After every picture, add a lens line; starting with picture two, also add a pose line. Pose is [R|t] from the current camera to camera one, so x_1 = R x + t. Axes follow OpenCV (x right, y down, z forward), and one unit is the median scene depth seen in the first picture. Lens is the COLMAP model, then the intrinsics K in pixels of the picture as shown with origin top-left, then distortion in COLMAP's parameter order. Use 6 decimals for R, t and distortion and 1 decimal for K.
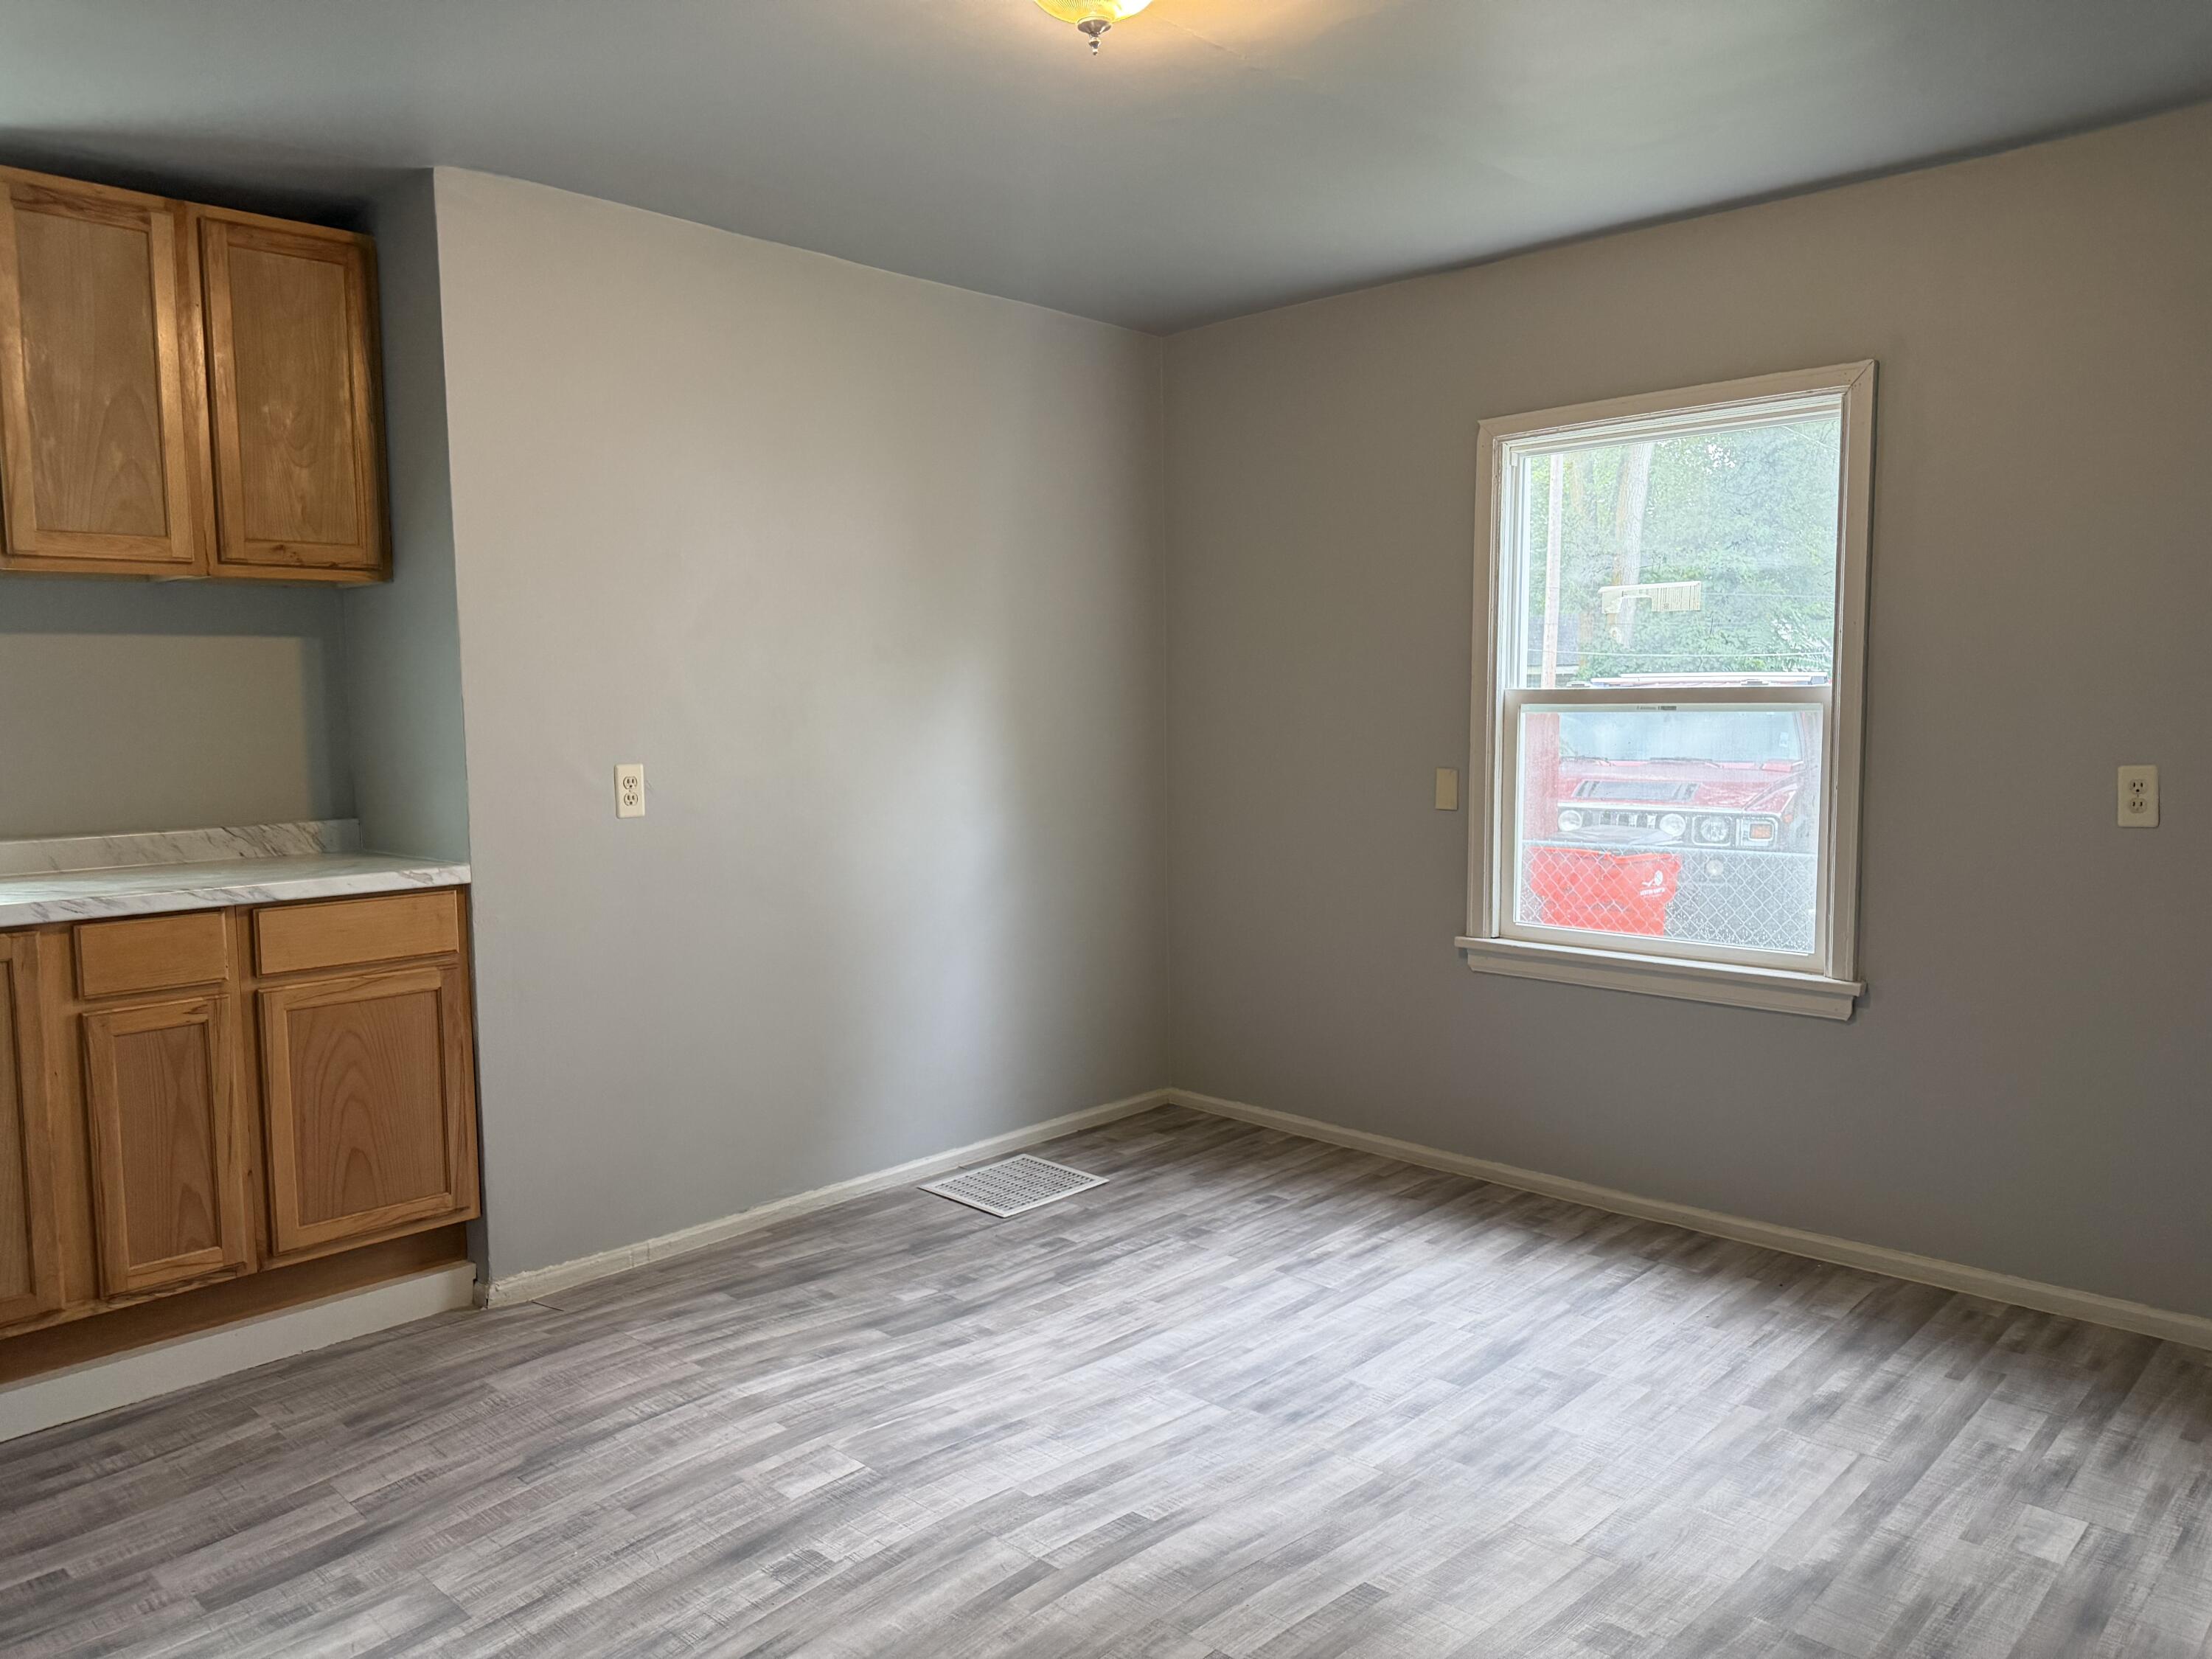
lens RADIAL K [[1547.3, 0, 1104.8], [0, 1547.3, 828.6], [0, 0, 1]] dist [0.004716, 0.001310]
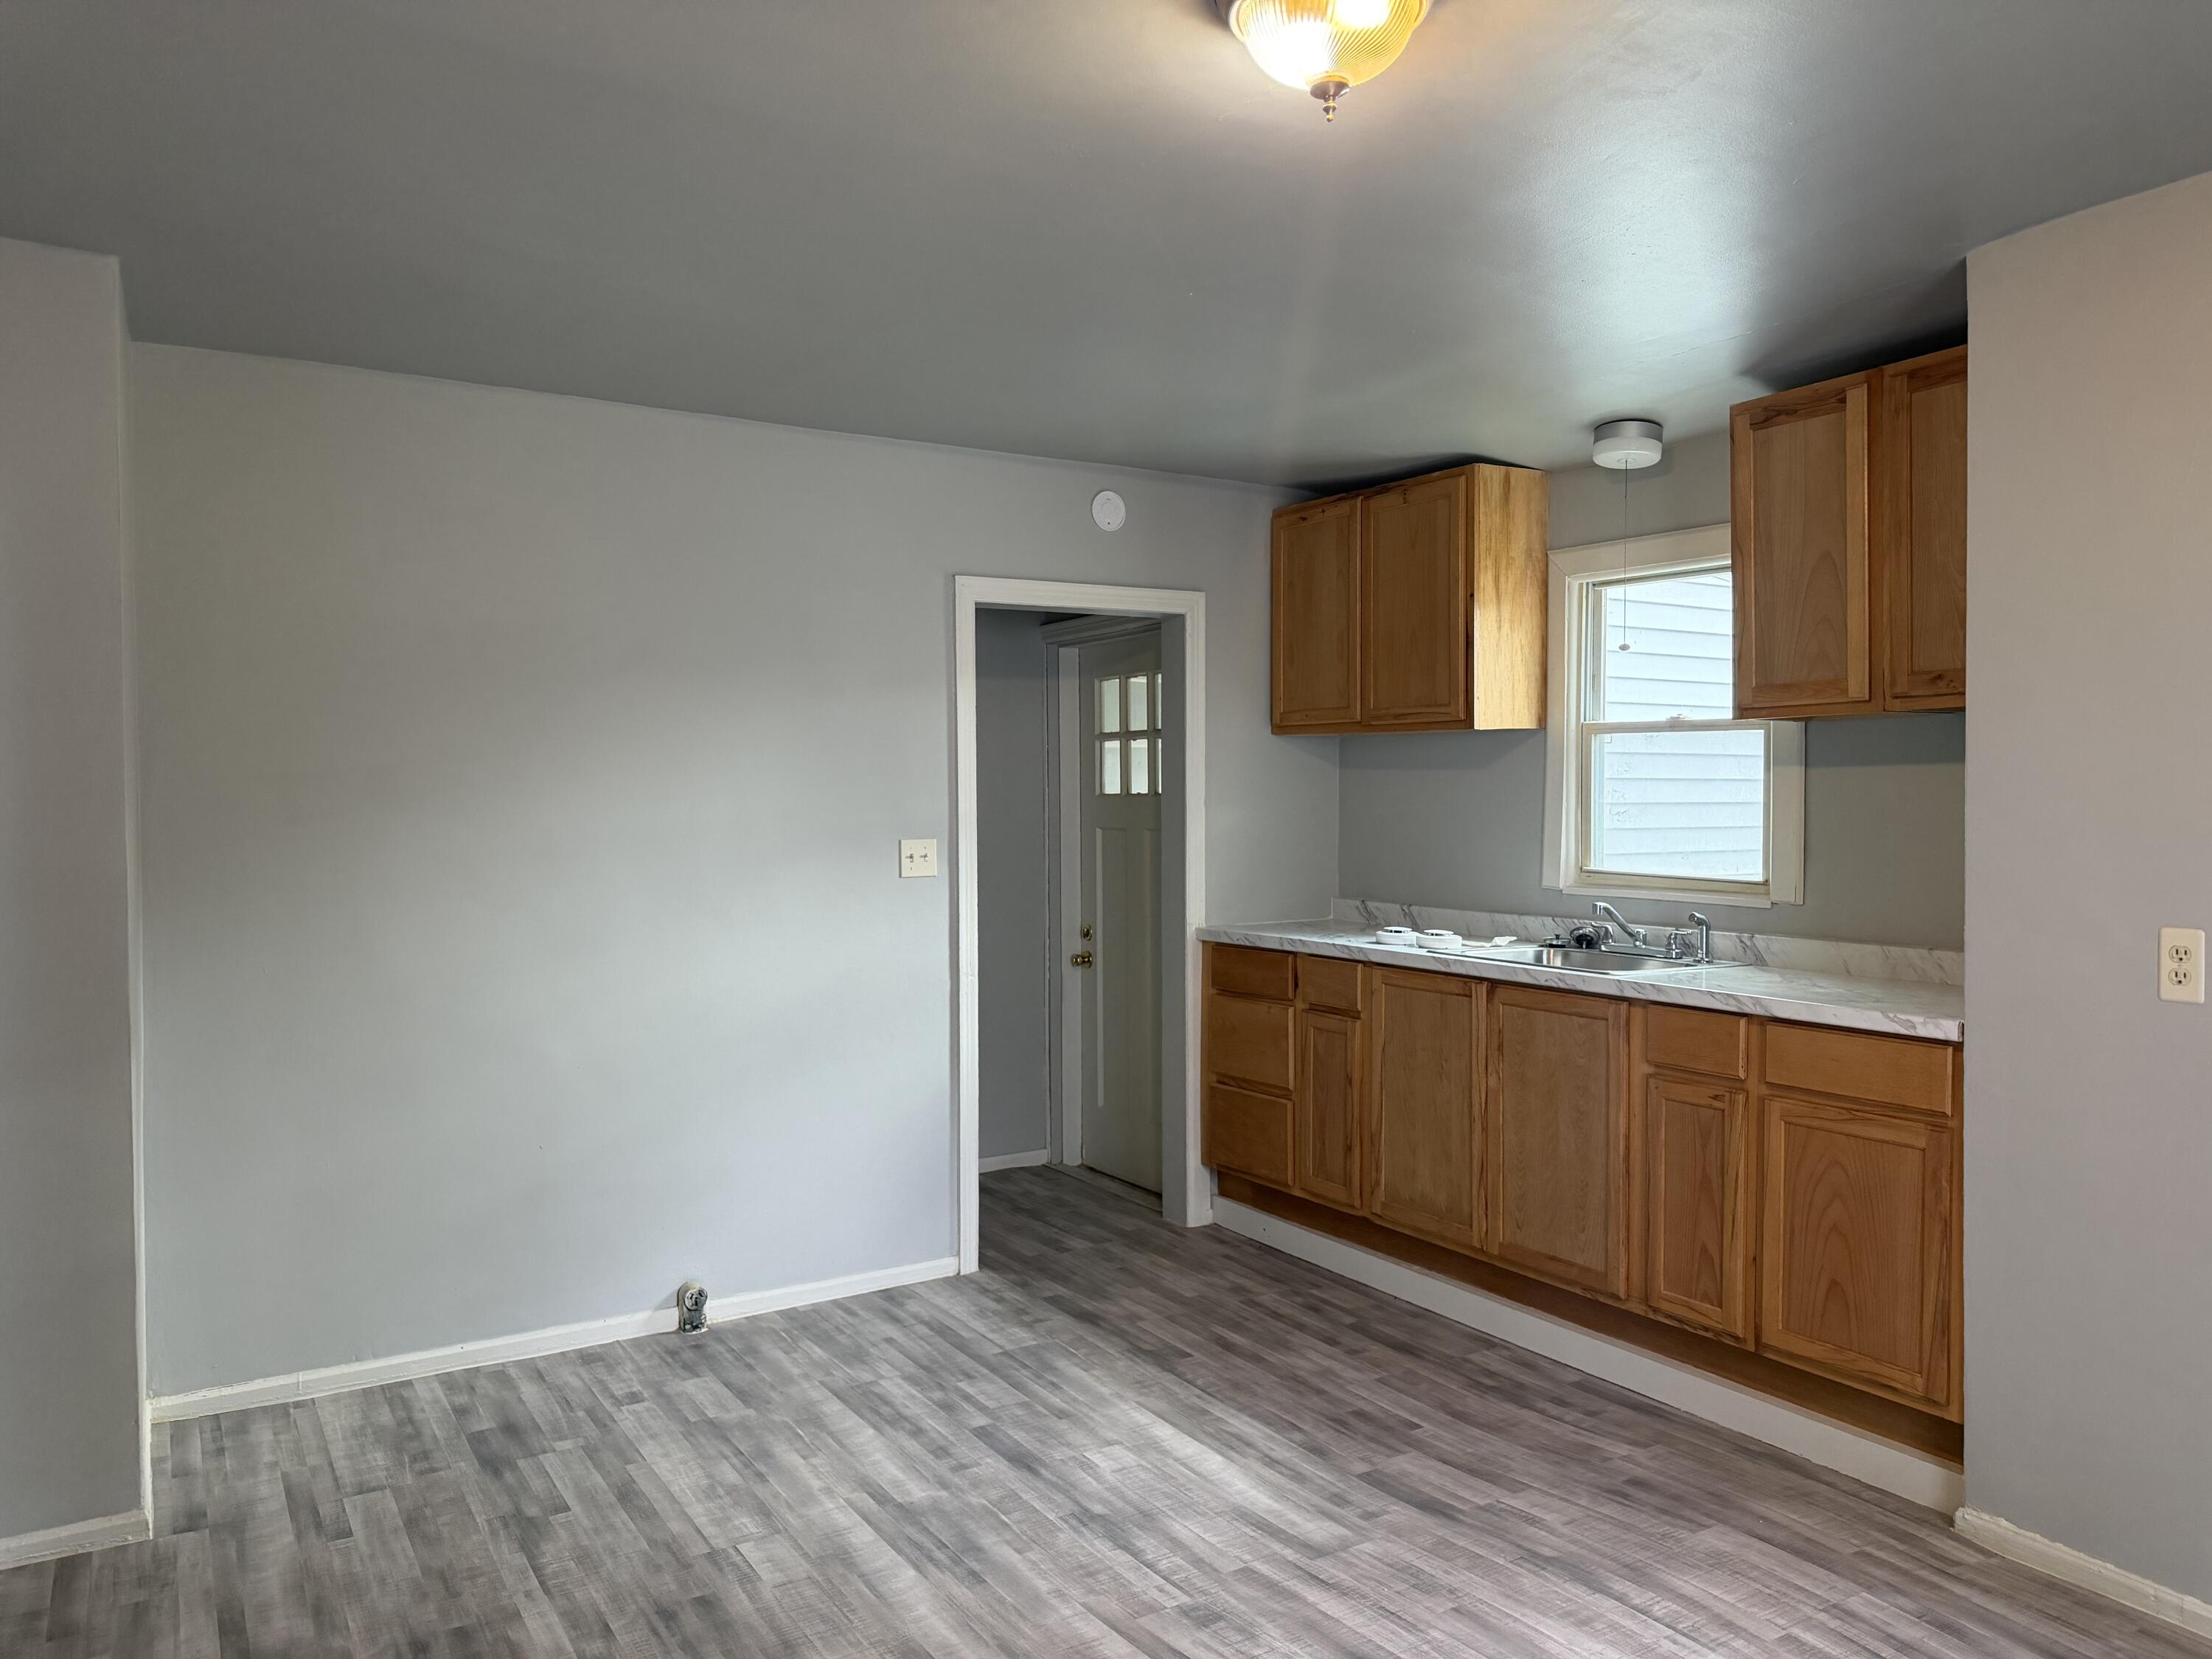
lens RADIAL K [[1547.3, 0, 1104.8], [0, 1547.3, 832.1], [0, 0, 1]] dist [0.004716, 0.001310]
pose [[-0.245005, 0.031228, -0.969019, 0.636281], [-0.078748, 0.995538, 0.051993, -0.103074], [0.966318, 0.089047, -0.241453, 0.823370]]
